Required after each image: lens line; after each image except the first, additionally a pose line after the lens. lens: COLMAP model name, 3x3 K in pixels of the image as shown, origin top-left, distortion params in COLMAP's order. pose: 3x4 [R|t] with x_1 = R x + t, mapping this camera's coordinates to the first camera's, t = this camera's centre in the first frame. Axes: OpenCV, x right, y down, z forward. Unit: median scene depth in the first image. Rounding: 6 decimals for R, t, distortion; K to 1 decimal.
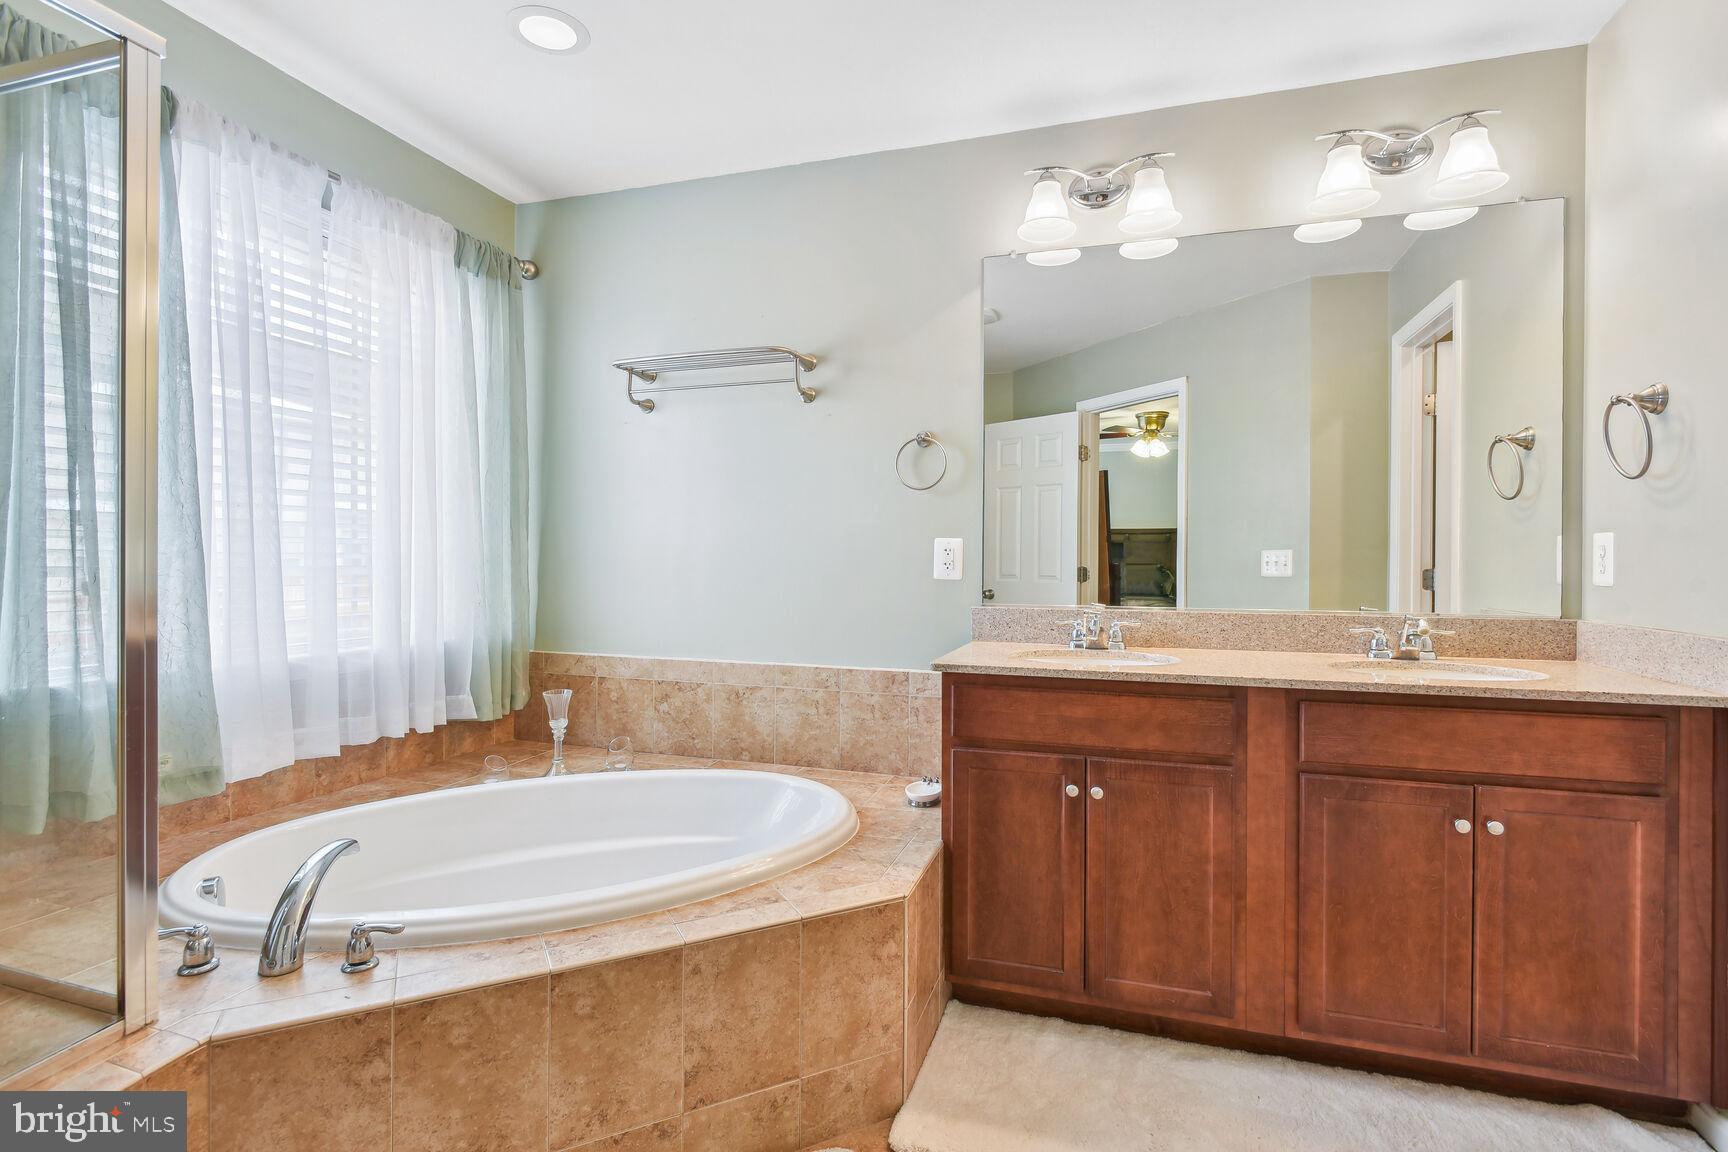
lens RADIAL K [[833.1, 0, 864.7], [0, 833.1, 559.4], [0, 0, 1]] dist [-0.002162, 0.000412]
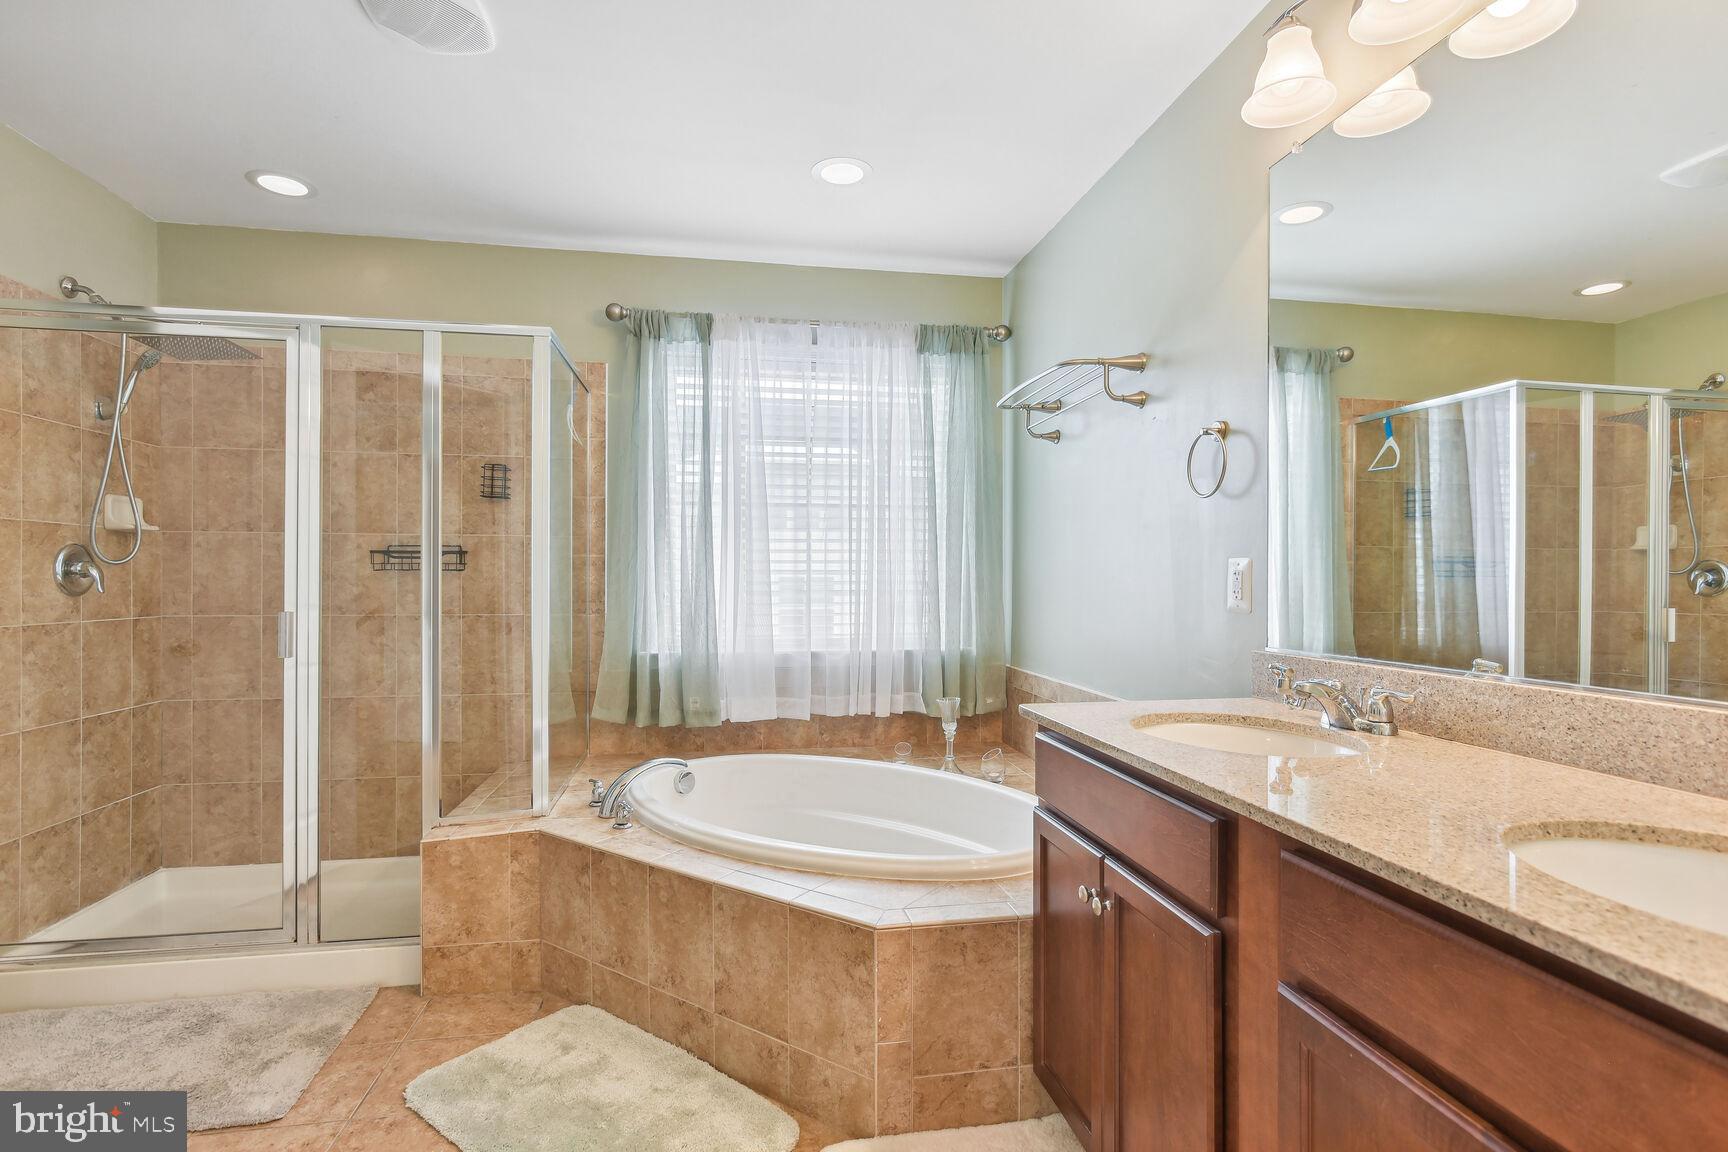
lens RADIAL K [[833.1, 0, 859.5], [0, 833.1, 578.1], [0, 0, 1]] dist [-0.002162, 0.000412]
pose [[0.463288, -0.007037, -0.886180, 0.688963], [0.002277, 0.999975, -0.006750, -0.003219], [0.886205, 0.001110, 0.463292, 0.393436]]
